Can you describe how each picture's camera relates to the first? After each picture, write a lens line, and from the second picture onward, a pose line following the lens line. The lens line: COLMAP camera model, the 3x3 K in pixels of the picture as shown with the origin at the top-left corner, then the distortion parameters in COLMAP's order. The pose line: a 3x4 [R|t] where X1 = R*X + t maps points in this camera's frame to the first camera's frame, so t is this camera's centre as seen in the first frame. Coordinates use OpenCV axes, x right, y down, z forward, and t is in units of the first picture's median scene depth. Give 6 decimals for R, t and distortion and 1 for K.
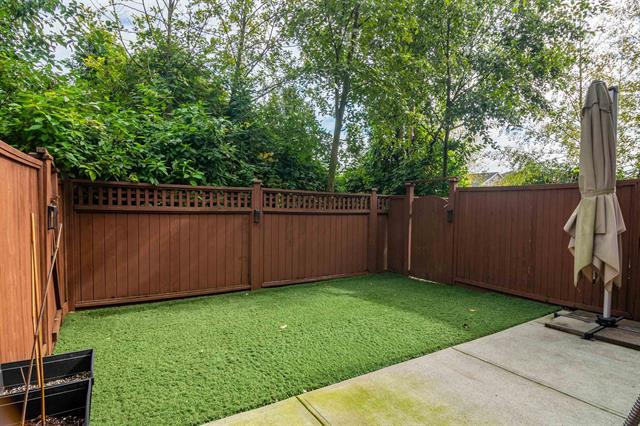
lens RADIAL K [[338.9, 0, 325.1], [0, 338.9, 214.7], [0, 0, 1]] dist [-0.023876, -0.000401]
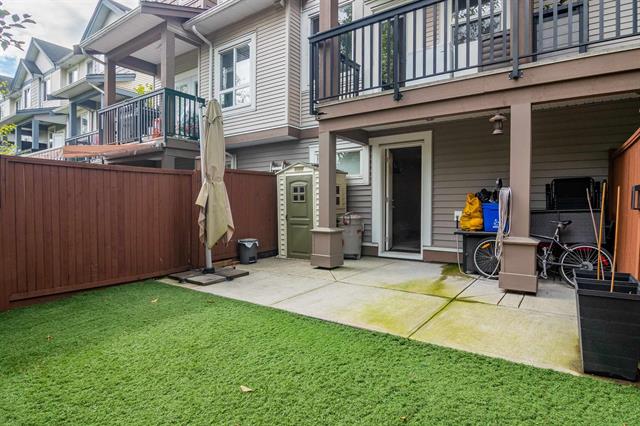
lens RADIAL K [[354.2, 0, 320.0], [0, 354.2, 213.0], [0, 0, 1]] dist [-0.024315, -0.000641]
pose [[-0.402672, -0.032011, 0.914785, -0.549091], [0.013466, 0.999073, 0.040888, 0.013001], [-0.915245, 0.028783, -0.401867, 0.881195]]
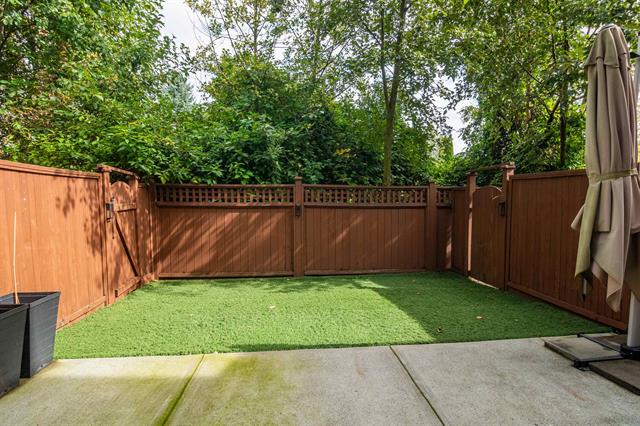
lens RADIAL K [[345.4, 0, 323.8], [0, 345.4, 214.5], [0, 0, 1]] dist [-0.024262, -0.001600]
pose [[0.900909, 0.002948, -0.433998, 0.418528], [0.003496, 0.999895, 0.014047, 0.003800], [0.433994, -0.014172, 0.900804, 0.028485]]
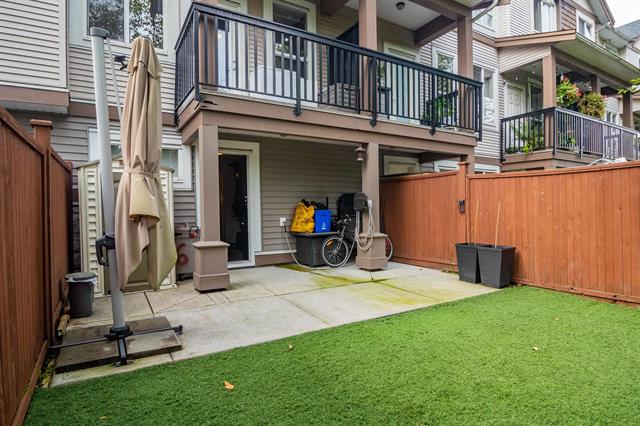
lens RADIAL K [[345.4, 0, 323.8], [0, 345.4, 214.5], [0, 0, 1]] dist [-0.024262, -0.001600]
pose [[-0.999993, 0.003470, -0.001134, 0.270098], [0.003439, 0.999638, 0.026682, 0.014130], [0.001227, 0.026678, -0.999643, 1.367484]]
